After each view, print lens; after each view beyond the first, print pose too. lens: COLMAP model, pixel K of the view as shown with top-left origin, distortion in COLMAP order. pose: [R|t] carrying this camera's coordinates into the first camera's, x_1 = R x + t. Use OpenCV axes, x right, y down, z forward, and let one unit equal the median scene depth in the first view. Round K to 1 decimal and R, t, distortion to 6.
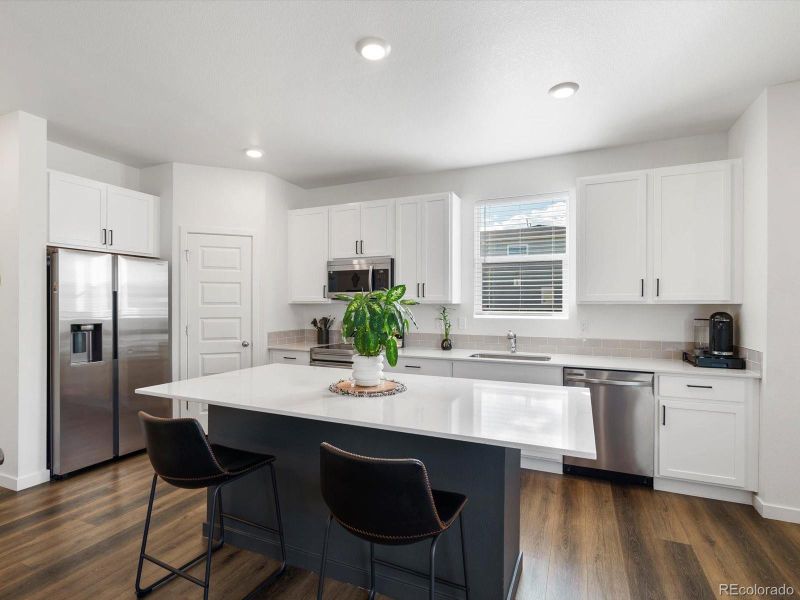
lens RADIAL K [[407.1, 0, 398.7], [0, 407.1, 302.5], [0, 0, 1]] dist [0.007620, 0.000694]
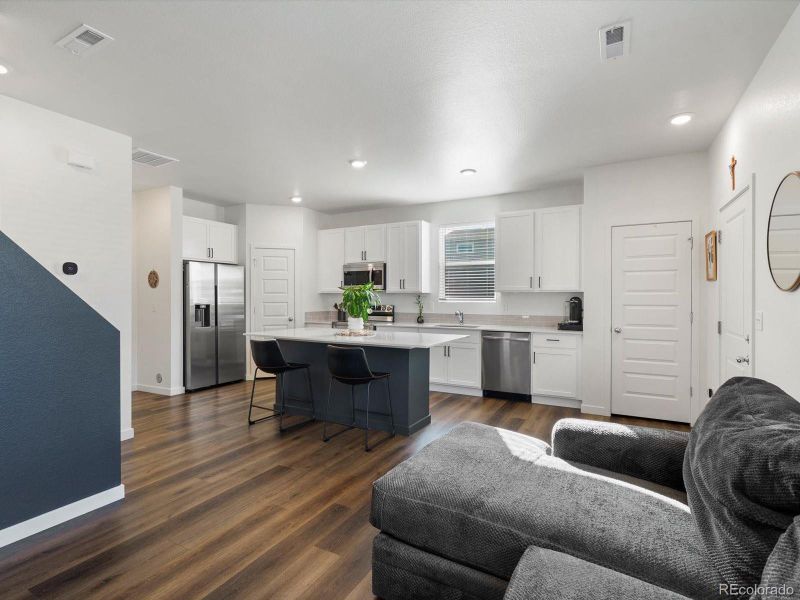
lens RADIAL K [[407.1, 0, 398.7], [0, 407.1, 299.3], [0, 0, 1]] dist [0.007620, 0.000694]
pose [[0.996873, -0.000500, -0.079022, 0.178044], [0.001263, 0.999953, 0.009606, 0.013423], [0.079013, -0.009676, 0.996827, -0.585635]]
